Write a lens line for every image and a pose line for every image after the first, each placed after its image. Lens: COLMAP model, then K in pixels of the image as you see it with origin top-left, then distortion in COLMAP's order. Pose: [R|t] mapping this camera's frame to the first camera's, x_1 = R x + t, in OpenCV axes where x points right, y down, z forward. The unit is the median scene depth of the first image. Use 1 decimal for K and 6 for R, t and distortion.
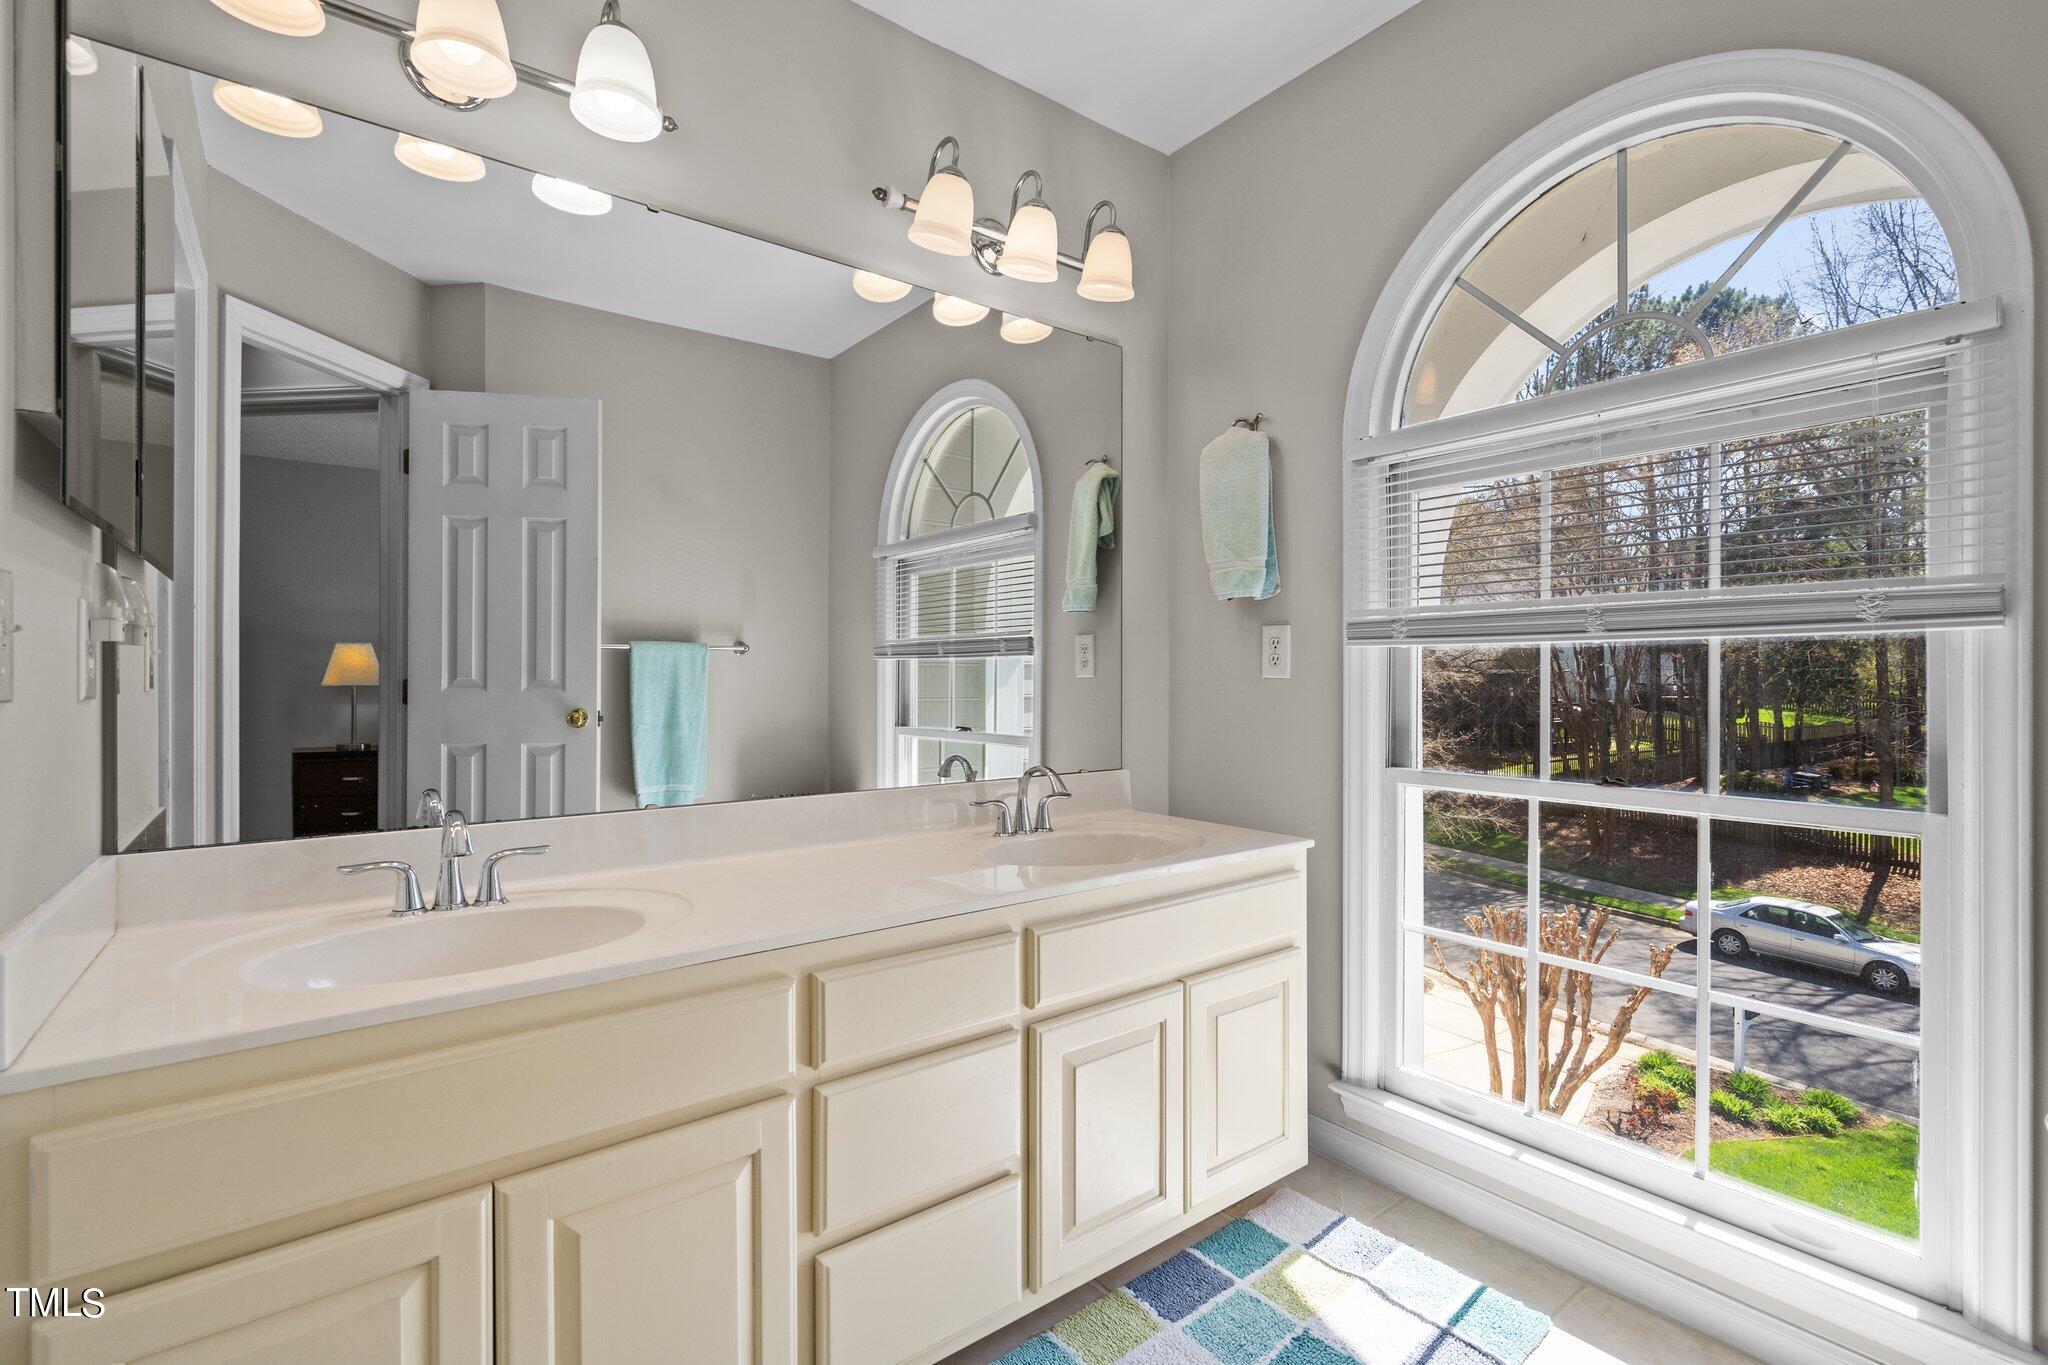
lens RADIAL K [[928.1, 0, 1036.0], [0, 928.1, 676.8], [0, 0, 1]] dist [-0.004286, 0.001317]
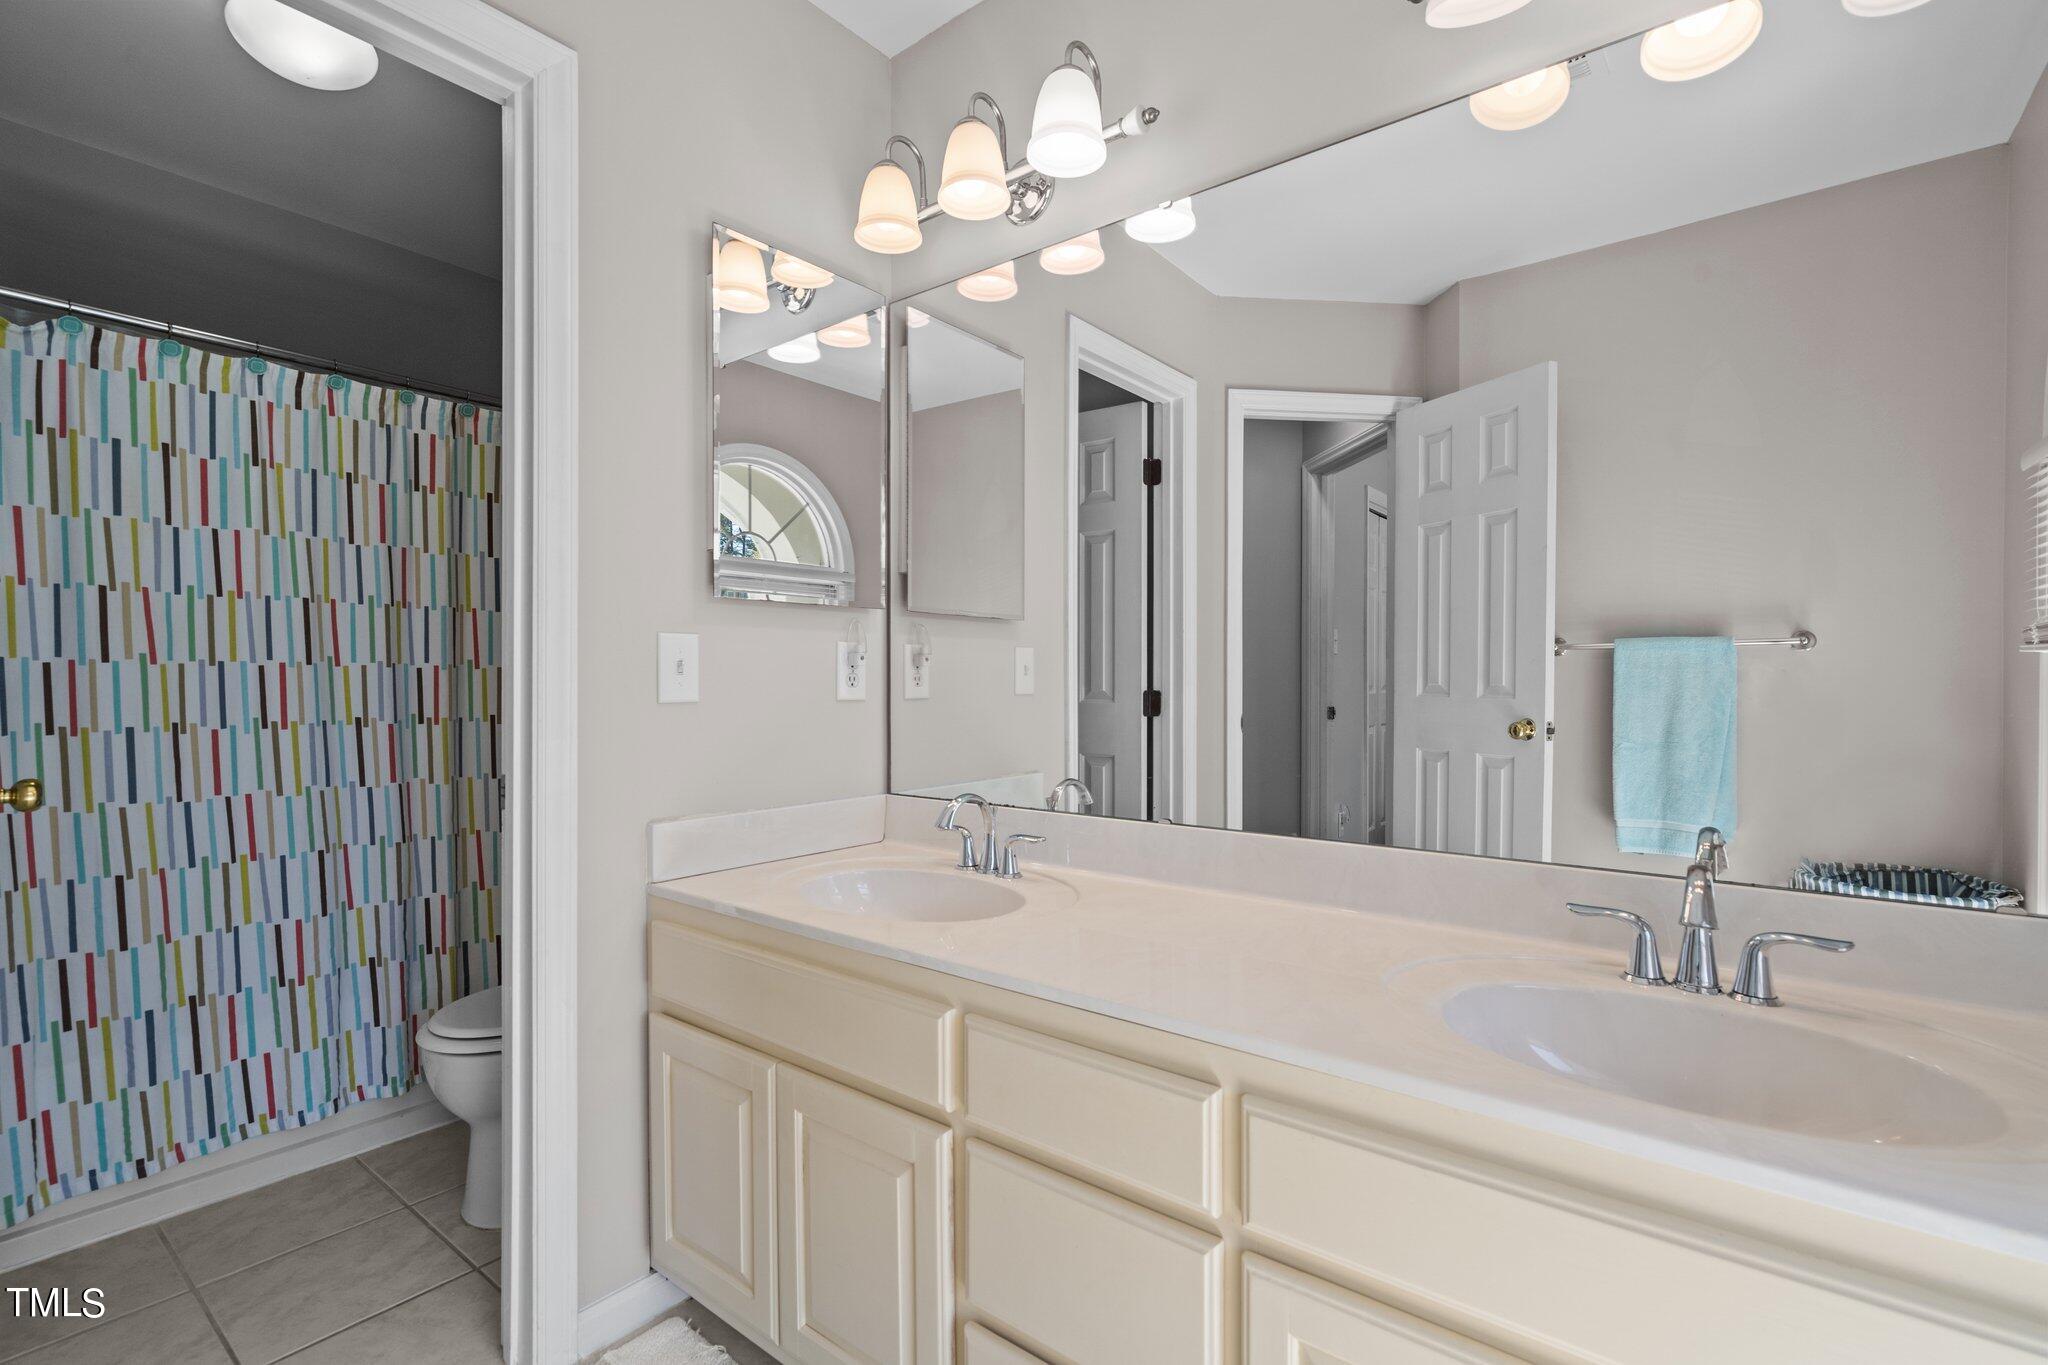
lens RADIAL K [[928.1, 0, 1031.9], [0, 928.1, 687.9], [0, 0, 1]] dist [-0.004286, 0.001317]
pose [[0.236784, 0.007416, -0.971534, 0.258048], [0.002360, 0.999964, 0.008209, -0.003426], [0.971559, -0.004236, 0.236758, 0.328291]]
